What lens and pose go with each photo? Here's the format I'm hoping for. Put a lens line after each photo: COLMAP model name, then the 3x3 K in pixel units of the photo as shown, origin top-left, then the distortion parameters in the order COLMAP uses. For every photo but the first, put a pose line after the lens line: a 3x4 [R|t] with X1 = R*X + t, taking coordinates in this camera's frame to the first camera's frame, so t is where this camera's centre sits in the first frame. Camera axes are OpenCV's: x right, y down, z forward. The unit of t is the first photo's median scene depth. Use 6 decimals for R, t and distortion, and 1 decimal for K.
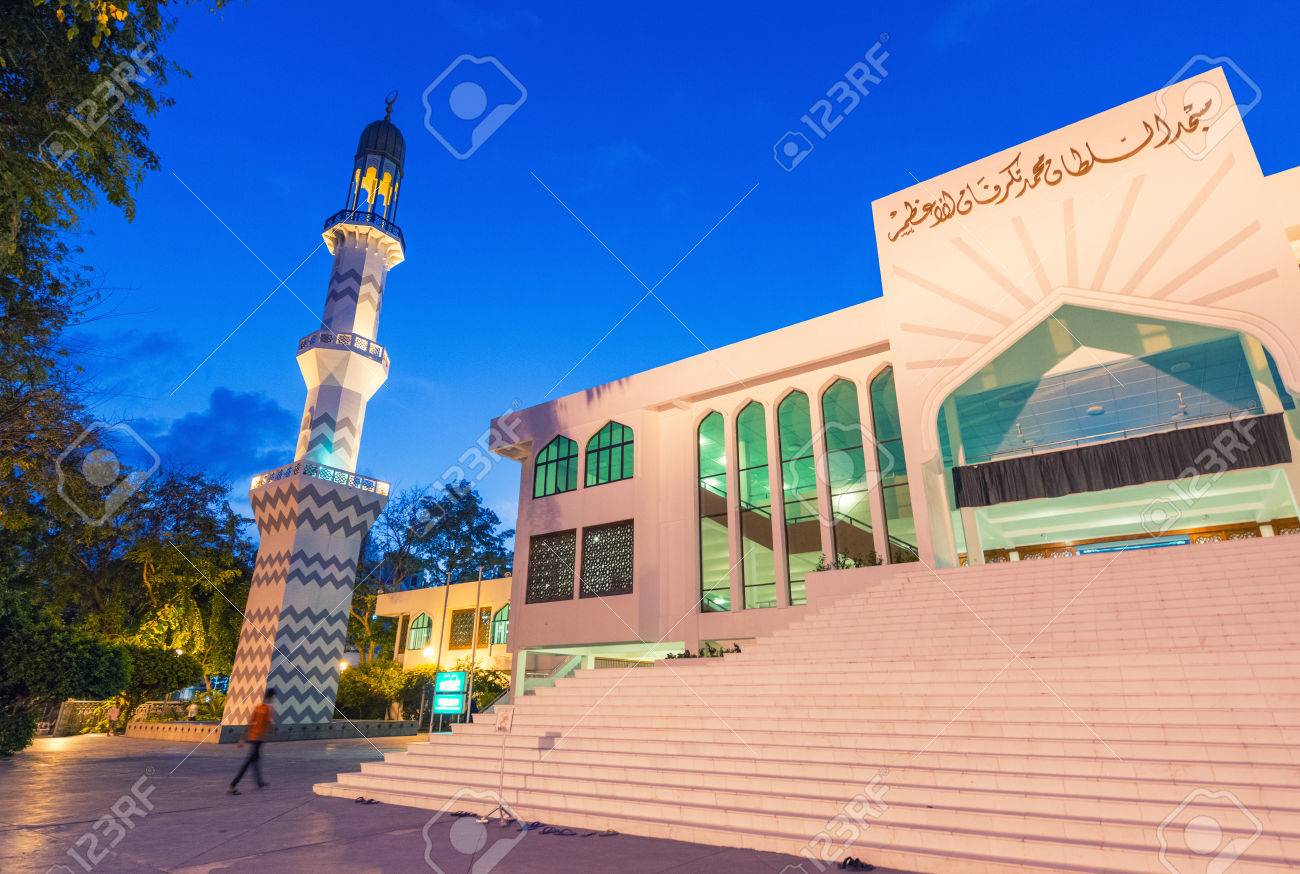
lens RADIAL K [[694.9, 0, 650.3], [0, 694.9, 427.1], [0, 0, 1]] dist [0.001796, -0.001467]
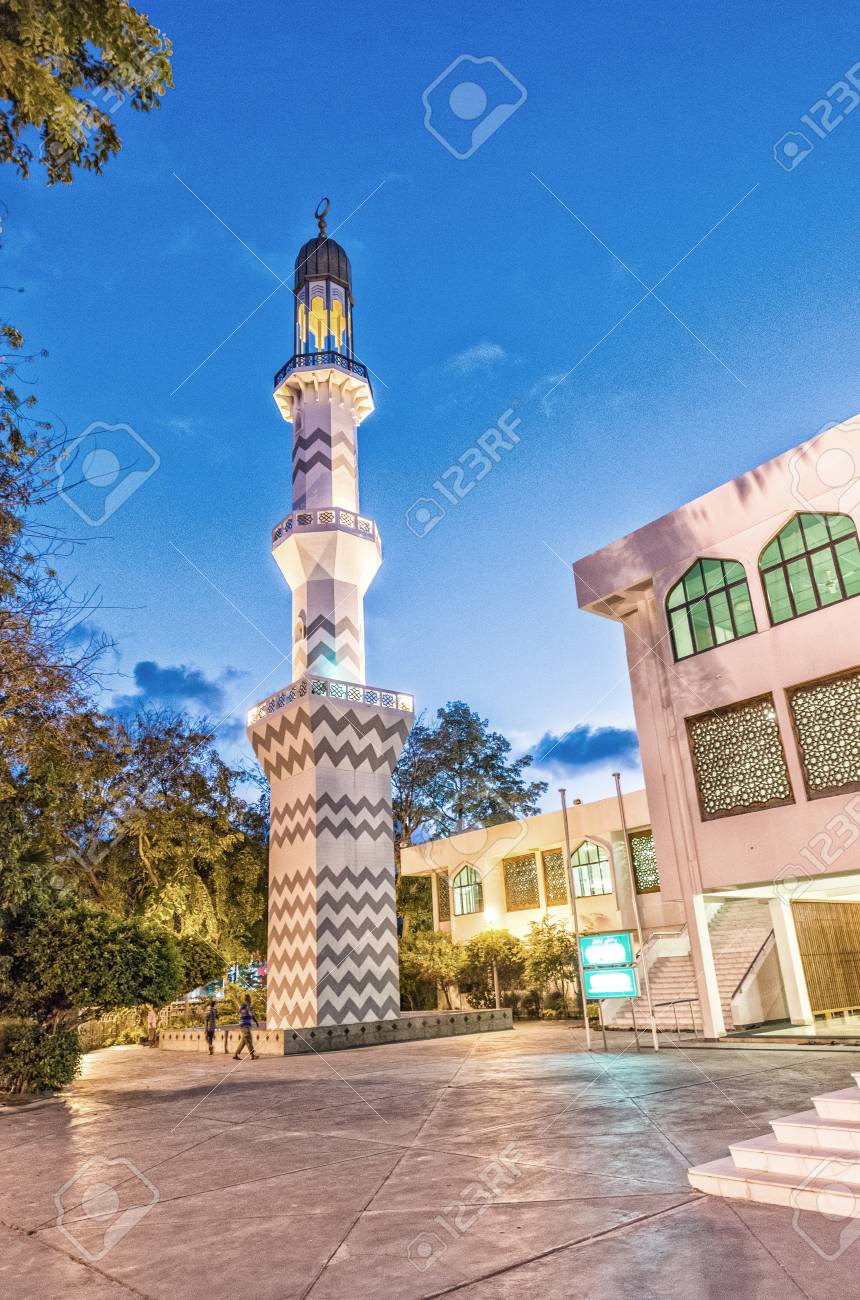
lens RADIAL K [[847.0, 0, 430.0], [0, 847.0, 650.0], [0, 0, 1]] dist [0.018863, -0.000683]
pose [[0.959500, -0.152889, -0.236611, -0.140025], [0.155888, 0.987756, -0.006094, 0.043181], [0.234646, -0.031038, 0.971585, 0.124459]]
